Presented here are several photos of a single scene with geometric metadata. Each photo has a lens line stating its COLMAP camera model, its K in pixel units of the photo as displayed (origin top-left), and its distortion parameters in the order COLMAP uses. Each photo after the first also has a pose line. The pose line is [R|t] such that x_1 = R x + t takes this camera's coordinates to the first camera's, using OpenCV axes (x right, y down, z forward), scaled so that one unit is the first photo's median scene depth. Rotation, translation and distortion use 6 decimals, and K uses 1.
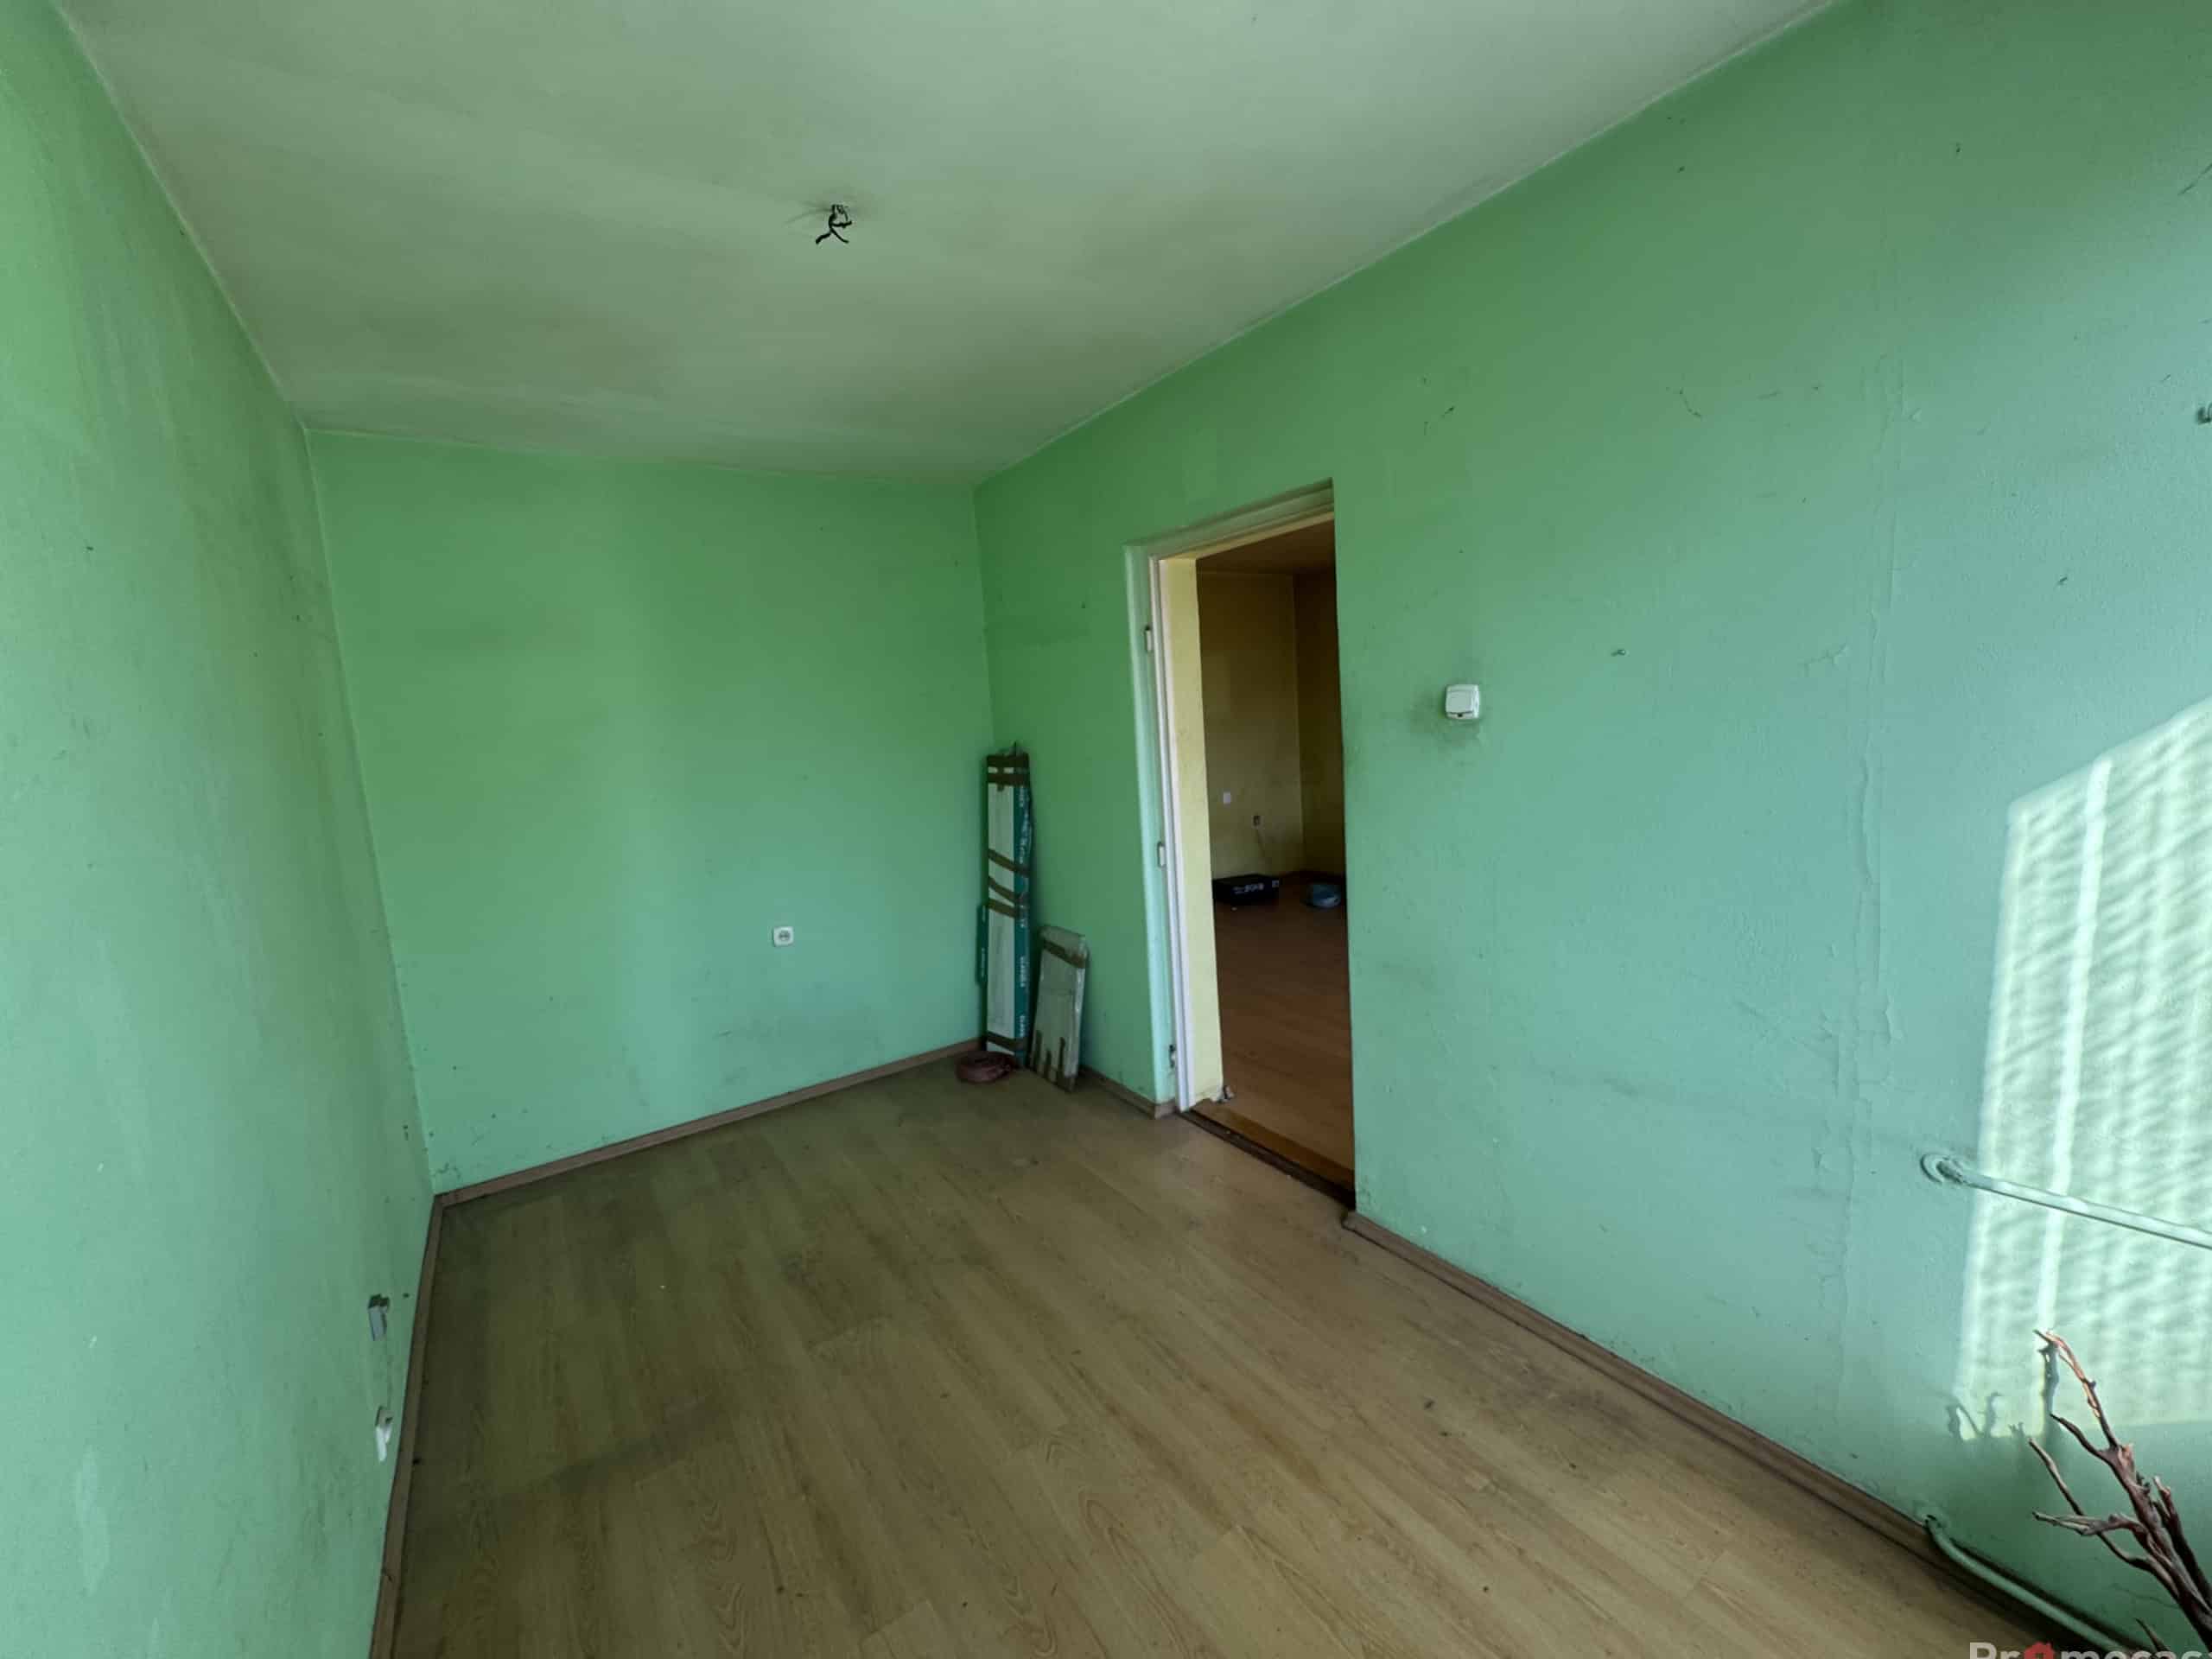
lens RADIAL K [[886.1, 0, 1093.2], [0, 886.1, 835.3], [0, 0, 1]] dist [-0.002727, -0.000254]
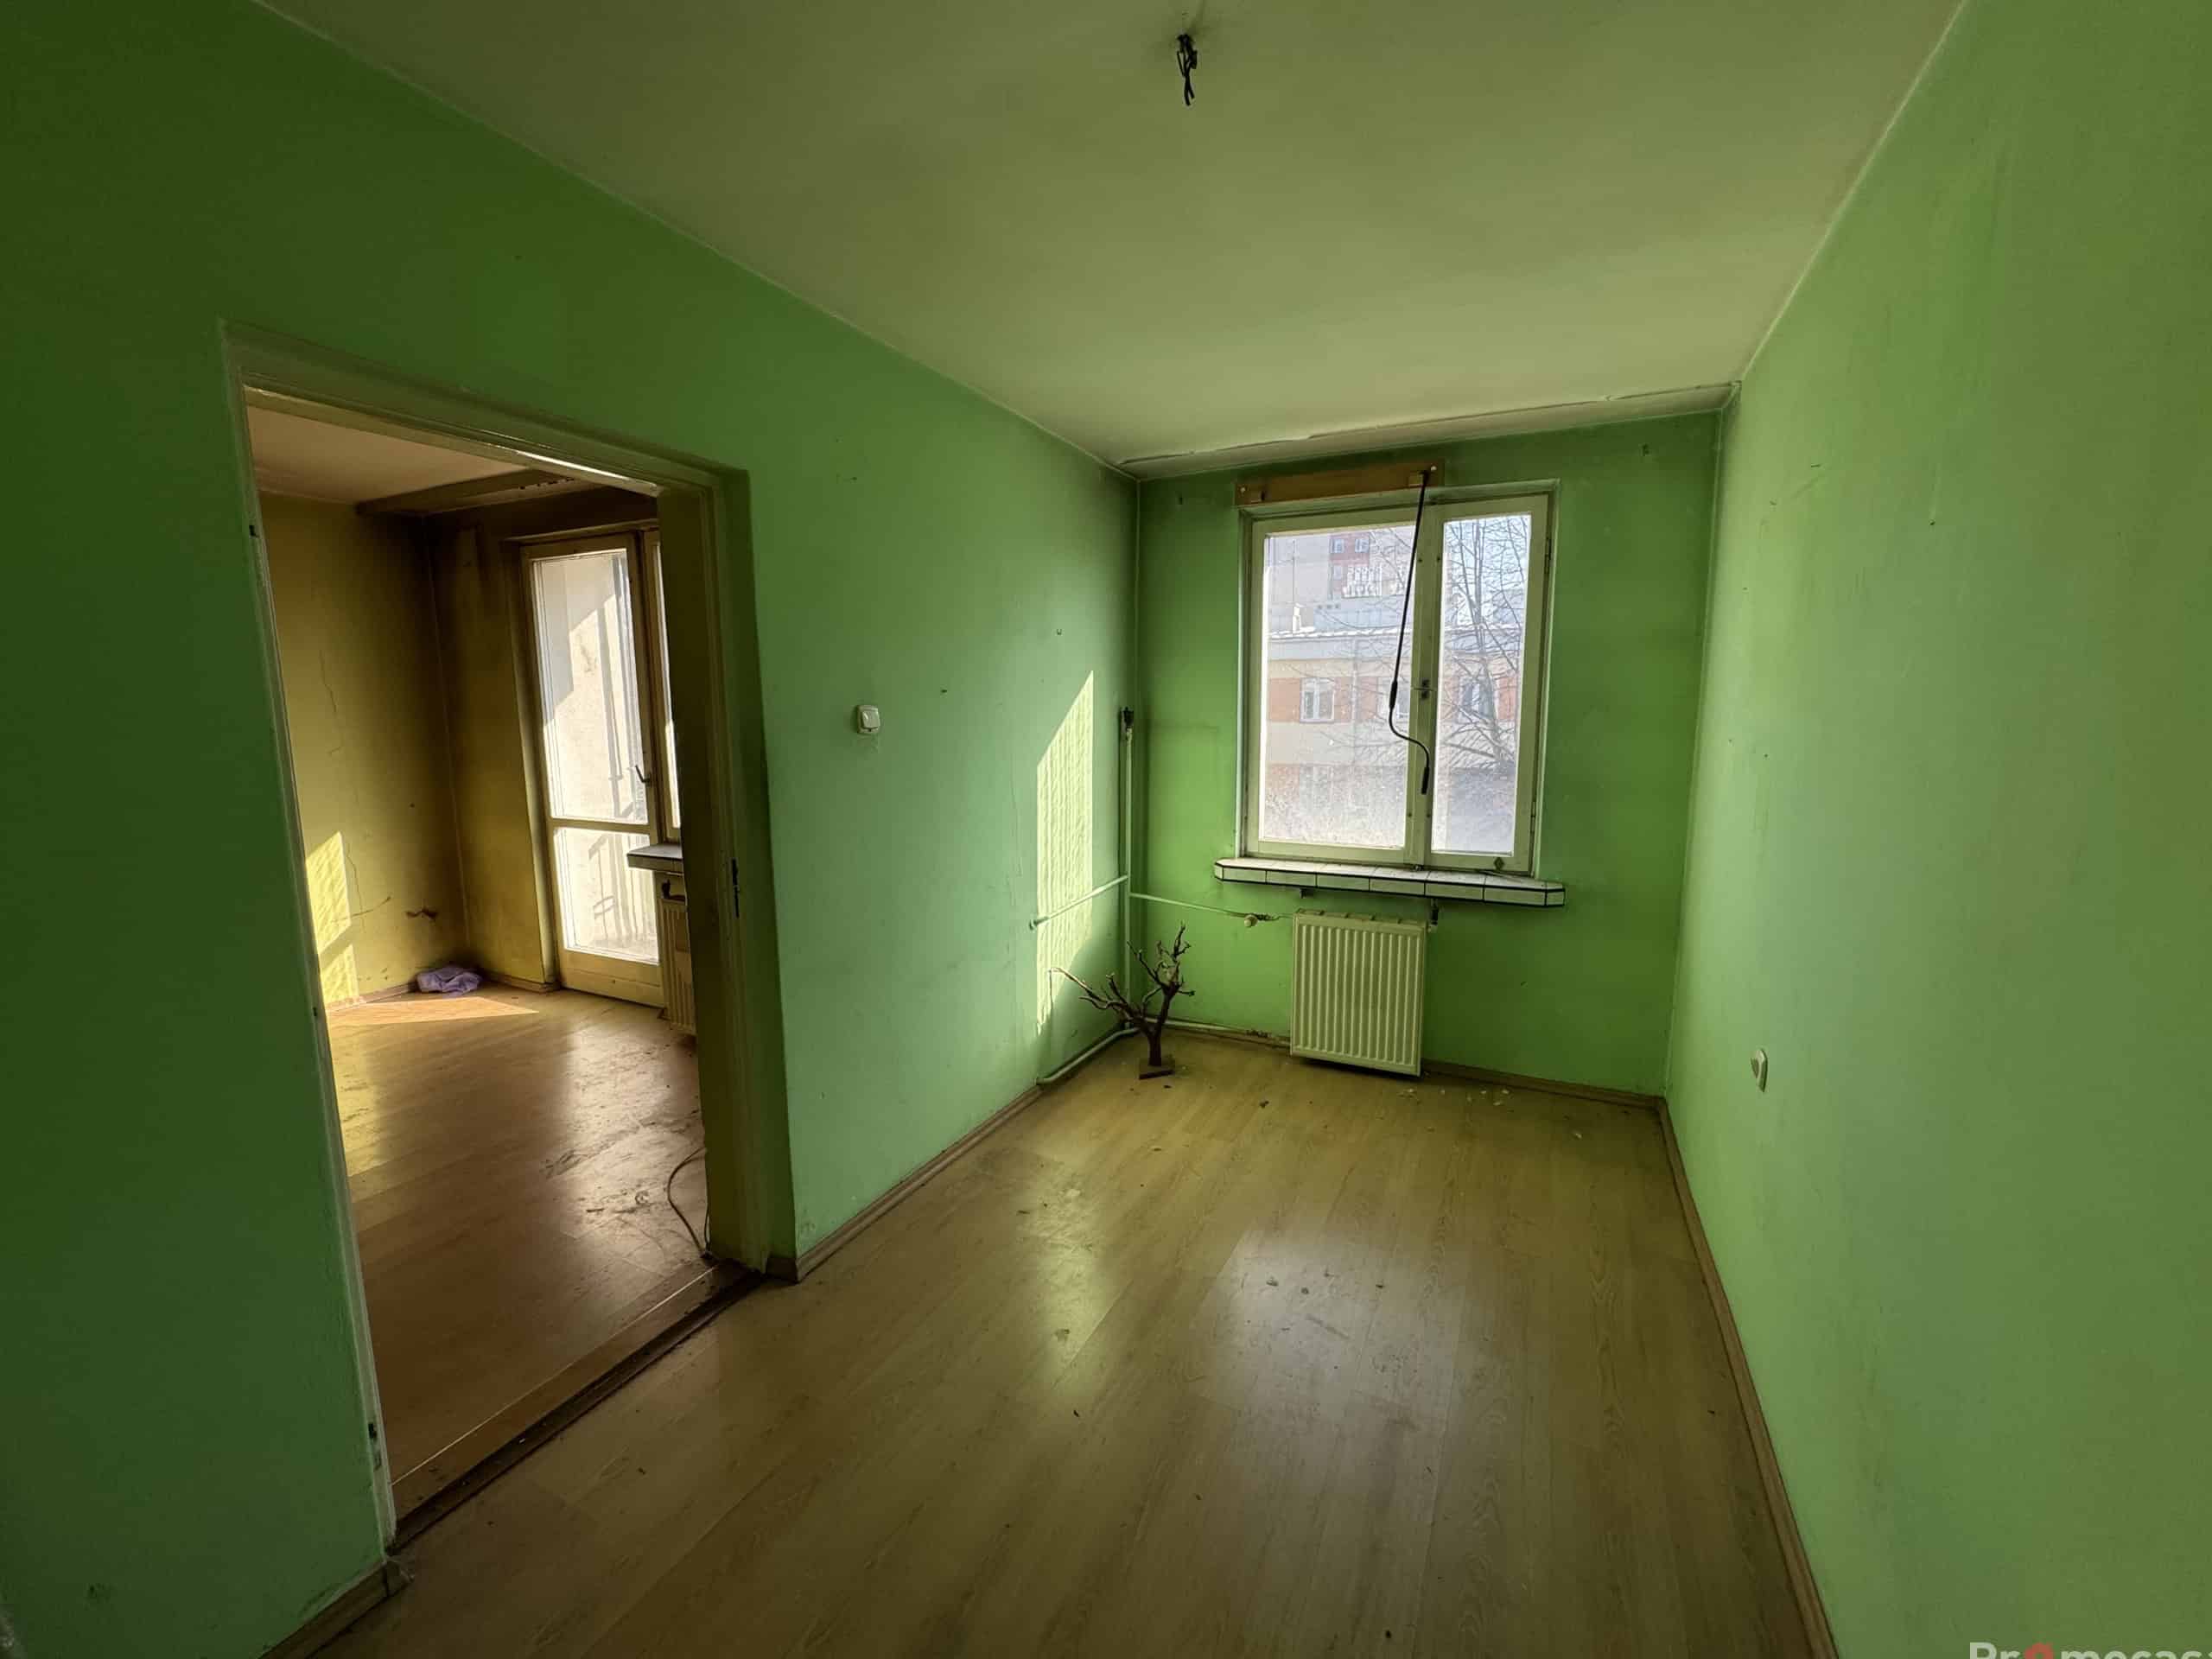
lens RADIAL K [[886.1, 0, 1116.2], [0, 886.1, 842.7], [0, 0, 1]] dist [-0.002727, -0.000254]
pose [[-0.510837, -0.061993, 0.857439, -1.152464], [0.161526, 0.972711, 0.166560, -0.187084], [-0.844366, 0.223584, -0.486884, 1.892589]]
